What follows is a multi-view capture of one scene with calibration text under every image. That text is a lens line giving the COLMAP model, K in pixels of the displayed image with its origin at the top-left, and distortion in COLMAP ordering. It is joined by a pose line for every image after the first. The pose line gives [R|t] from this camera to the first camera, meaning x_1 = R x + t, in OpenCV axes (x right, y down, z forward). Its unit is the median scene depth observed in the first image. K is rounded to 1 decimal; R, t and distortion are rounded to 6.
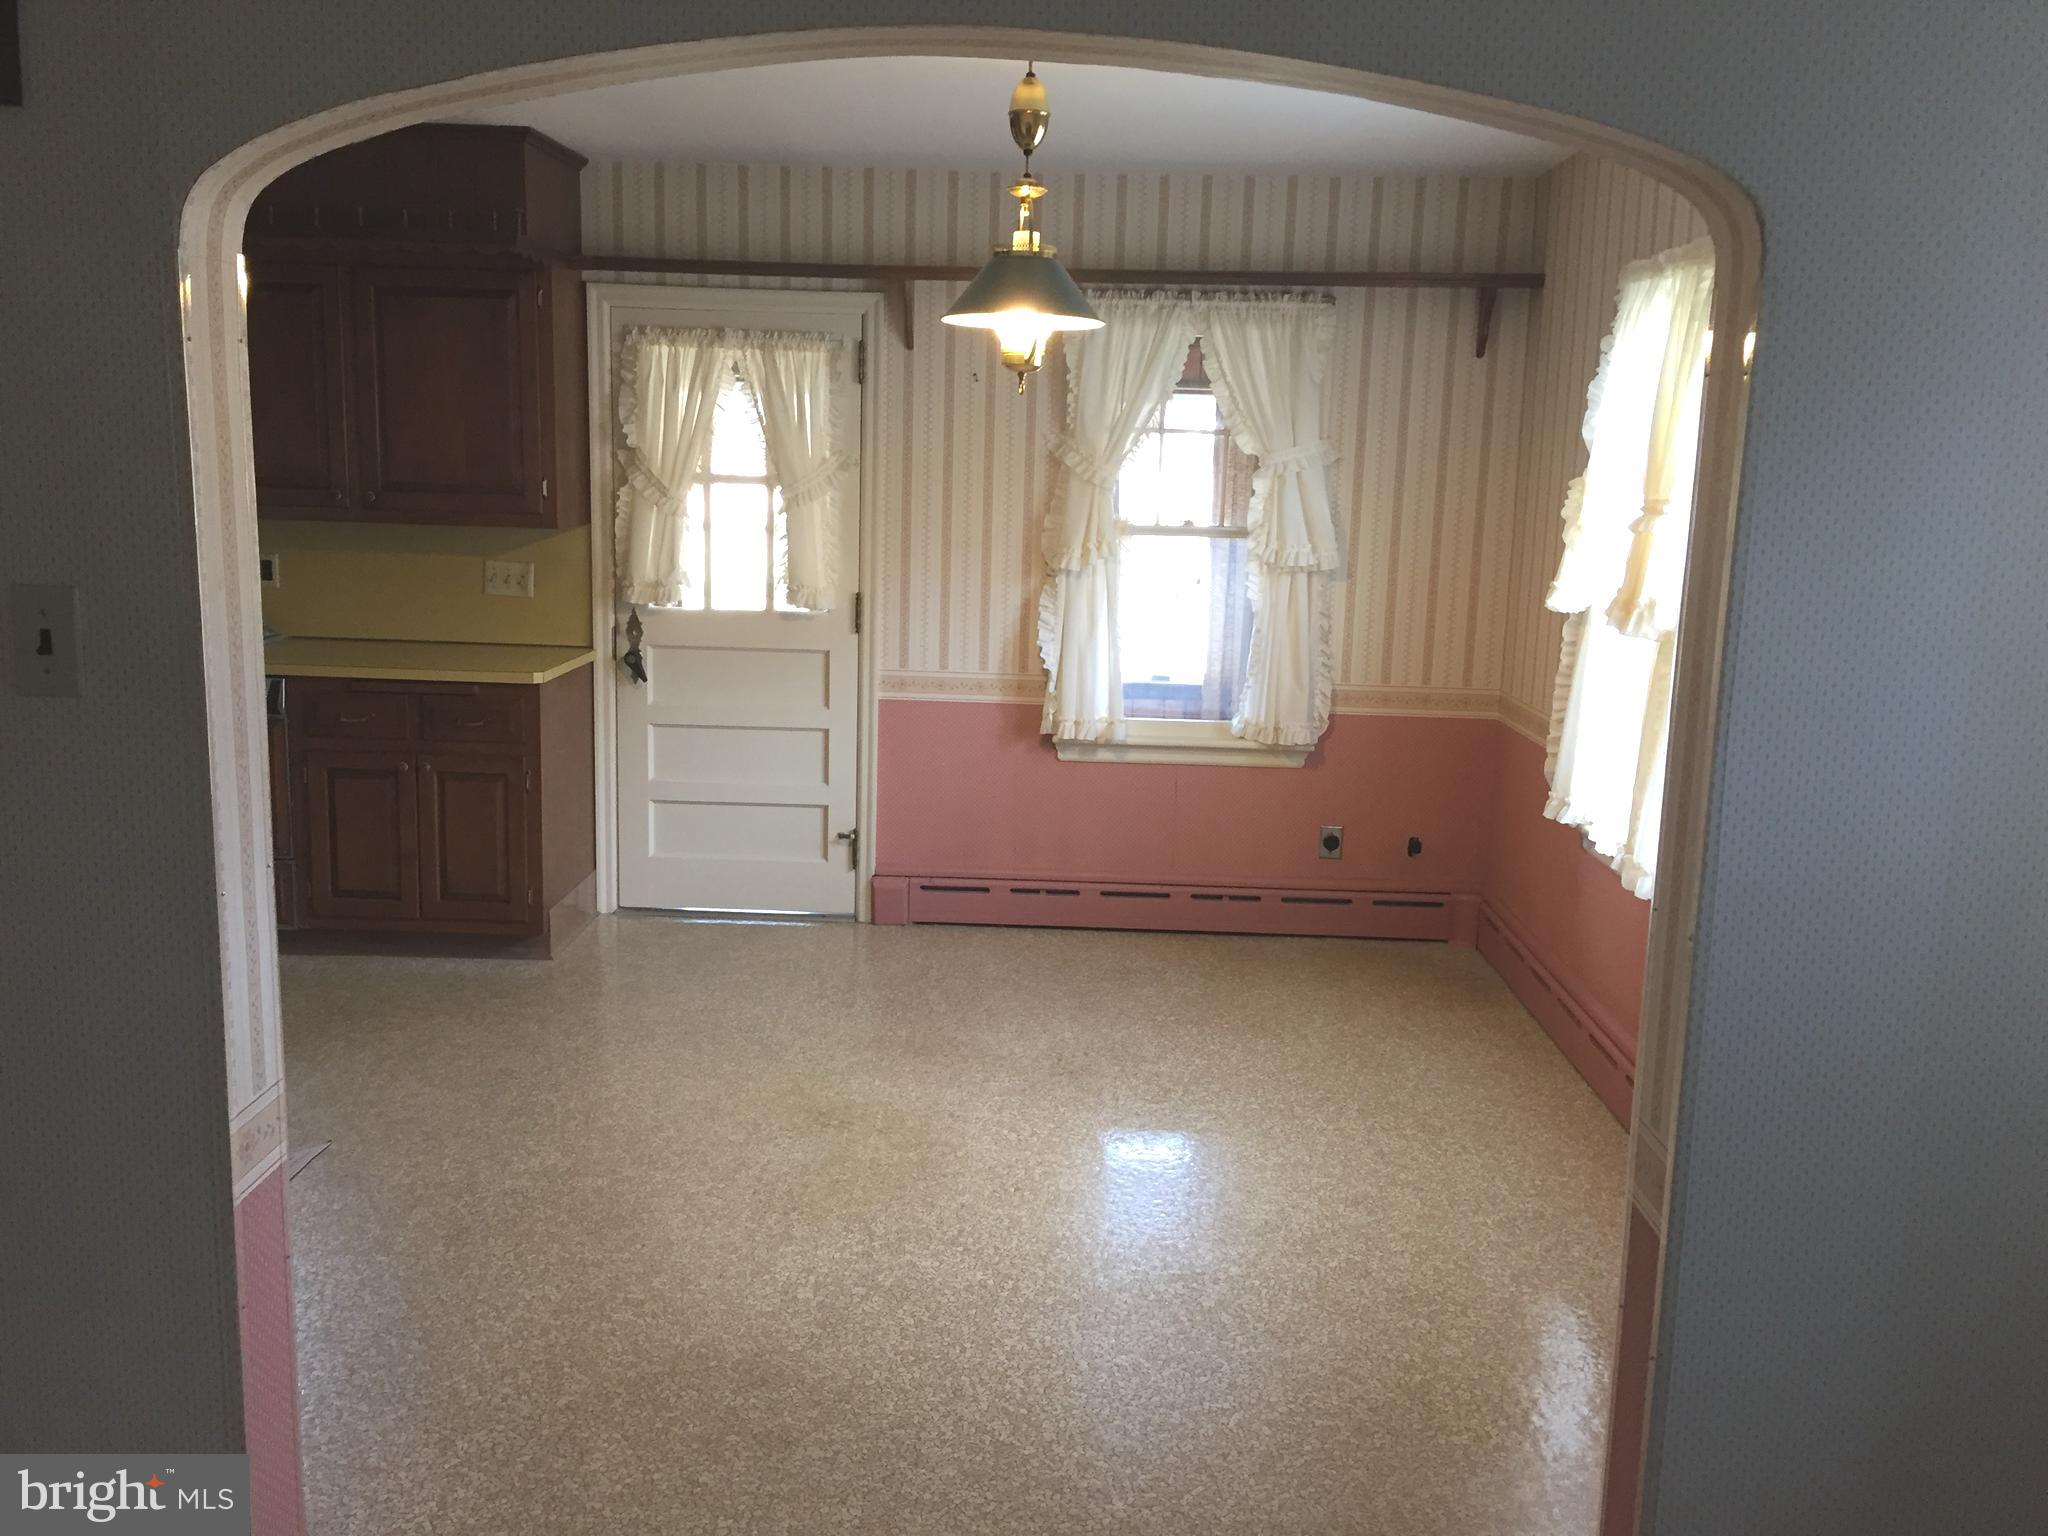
lens RADIAL K [[1747.3, 0, 1024.0], [0, 1747.3, 768.0], [0, 0, 1]] dist [0.063475, 0.003395]
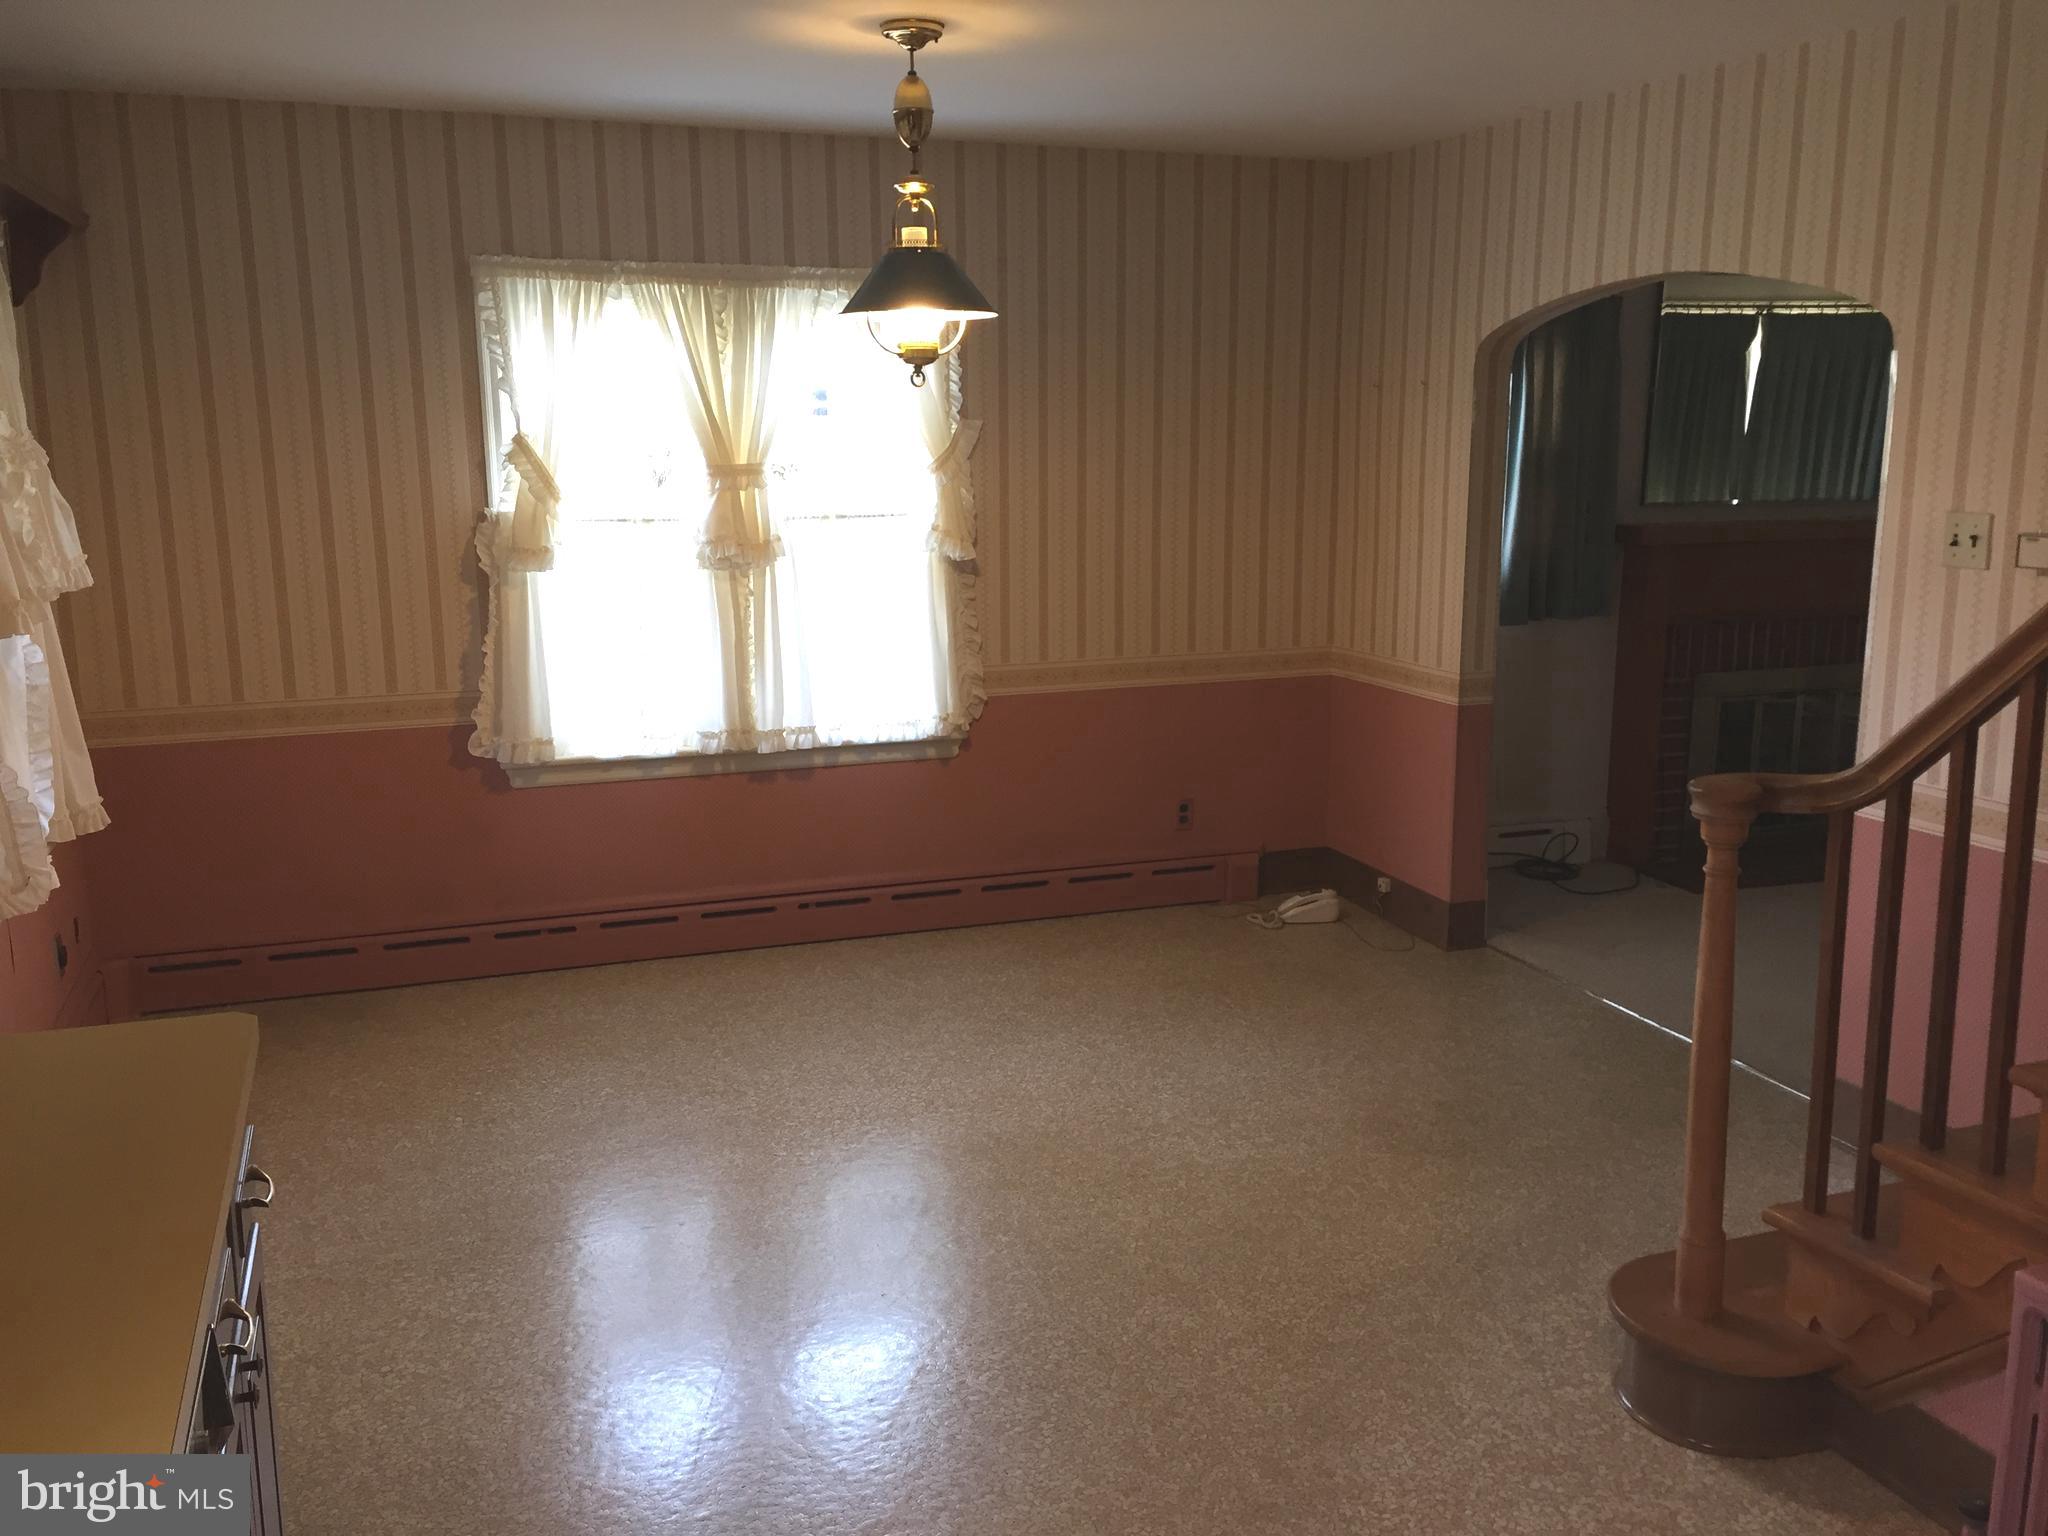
lens RADIAL K [[1745.9, 0, 1024.0], [0, 1745.9, 768.0], [0, 0, 1]] dist [0.099114, -0.138267]
pose [[-0.369185, -0.200977, 0.907365, -0.659732], [0.157162, 0.948774, 0.274095, -0.180016], [-0.915971, 0.243795, -0.318687, 0.874414]]
